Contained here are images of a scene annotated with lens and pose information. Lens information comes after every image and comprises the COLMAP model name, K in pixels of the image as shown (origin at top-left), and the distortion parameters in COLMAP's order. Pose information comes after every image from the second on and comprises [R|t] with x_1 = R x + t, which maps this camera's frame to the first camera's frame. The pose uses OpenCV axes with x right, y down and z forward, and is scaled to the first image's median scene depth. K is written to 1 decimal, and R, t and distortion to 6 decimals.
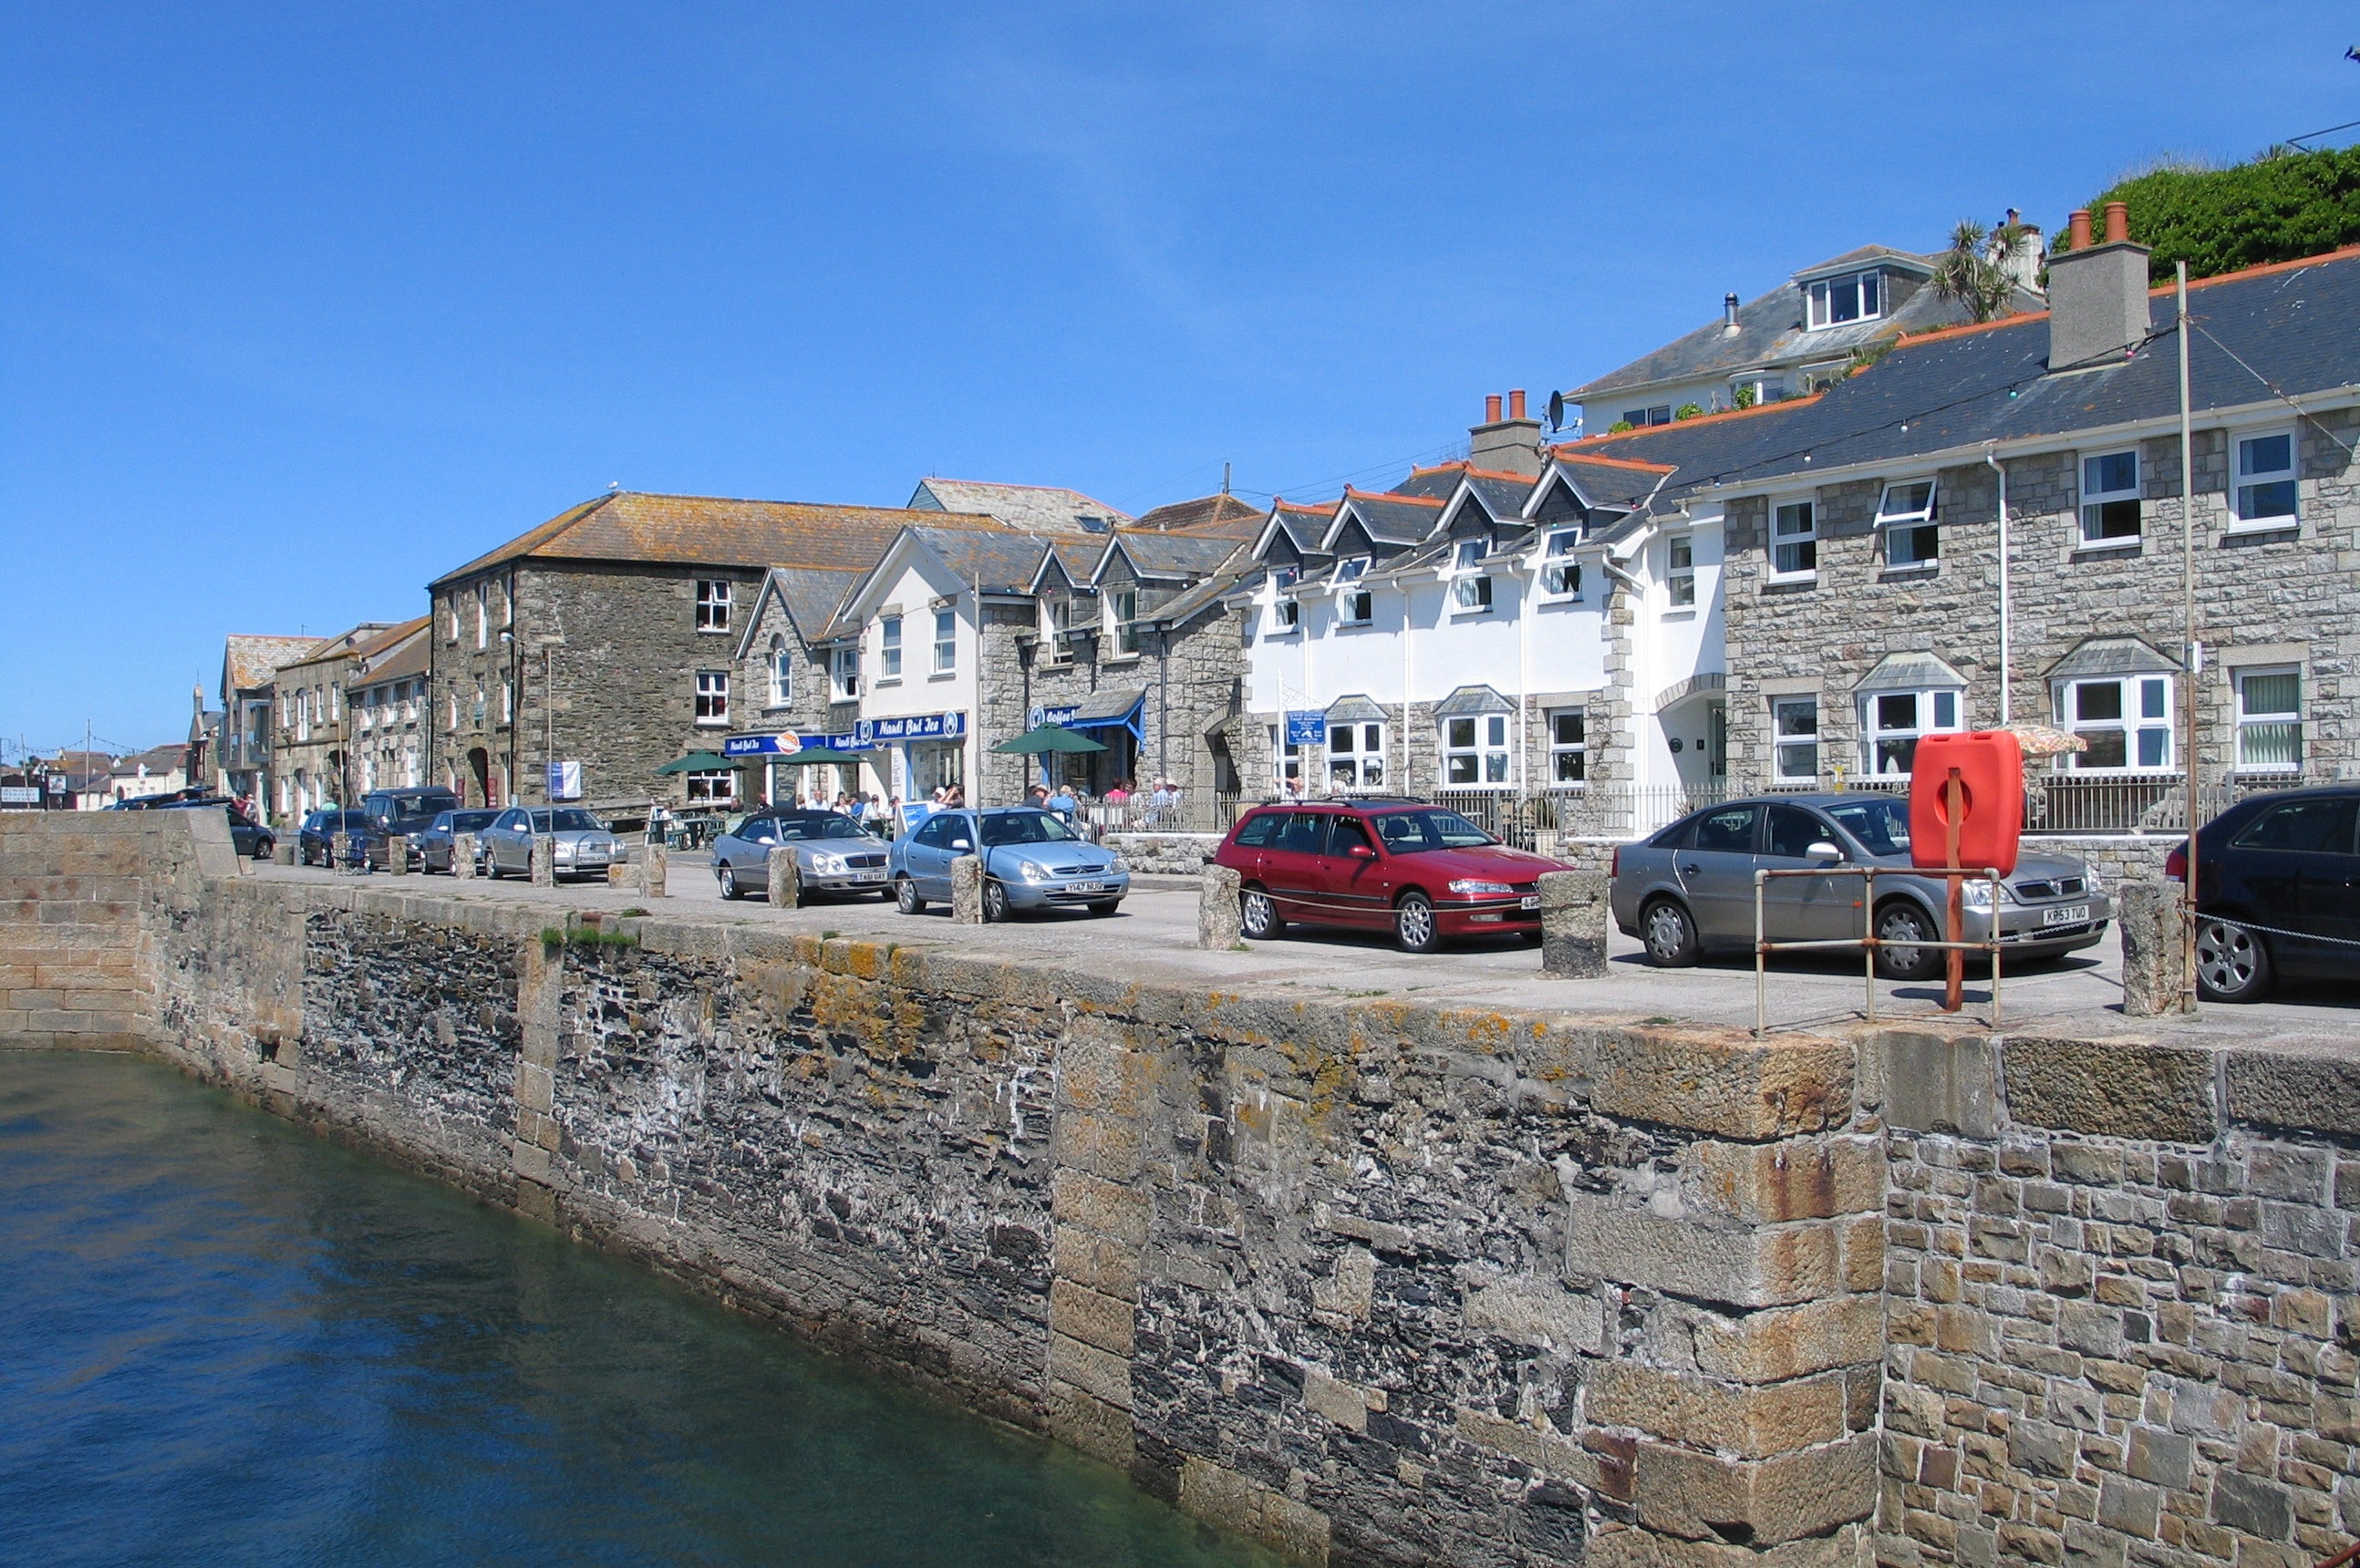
lens RADIAL K [[2233.5, 0, 1180.0], [0, 2233.5, 784.0], [0, 0, 1]] dist [-0.102285, -0.004215]
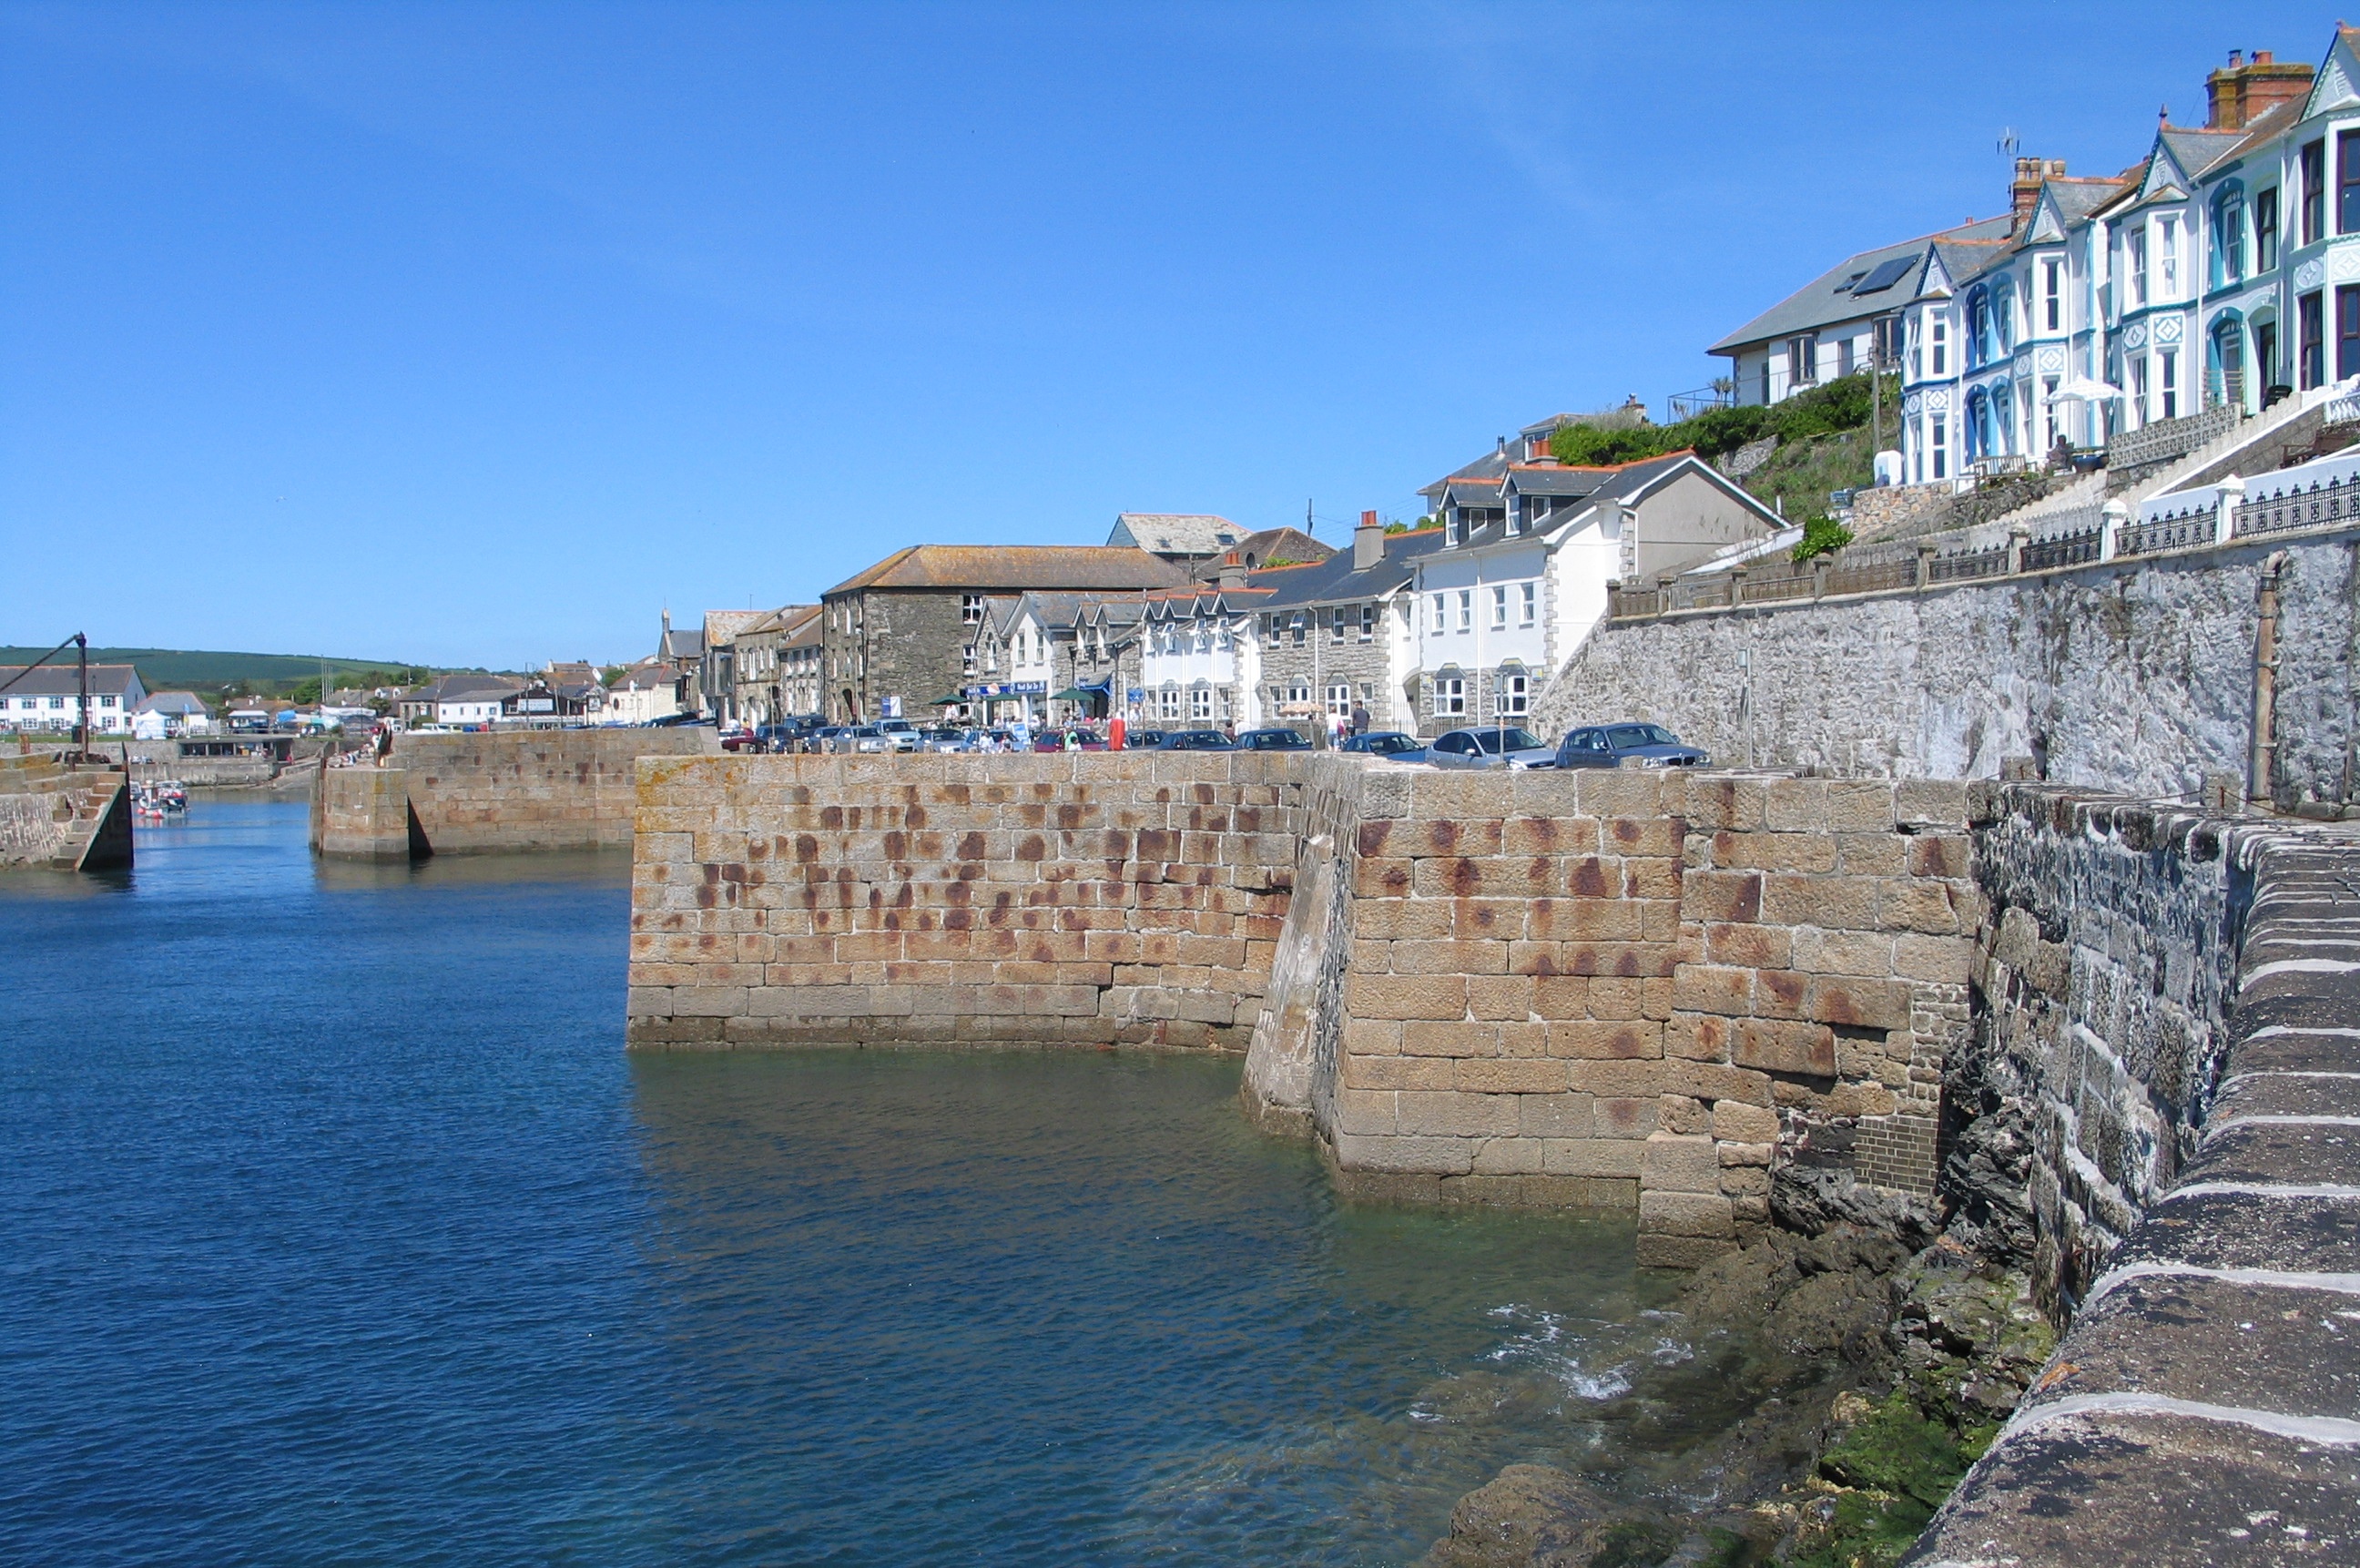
lens RADIAL K [[2233.9, 0, 1180.0], [0, 2233.9, 784.0], [0, 0, 1]] dist [-0.102285, -0.004215]
pose [[0.982340, 0.000876, -0.187100, 0.302745], [0.008012, 0.998875, 0.046743, -0.022497], [0.186931, -0.047416, 0.981228, -0.772125]]
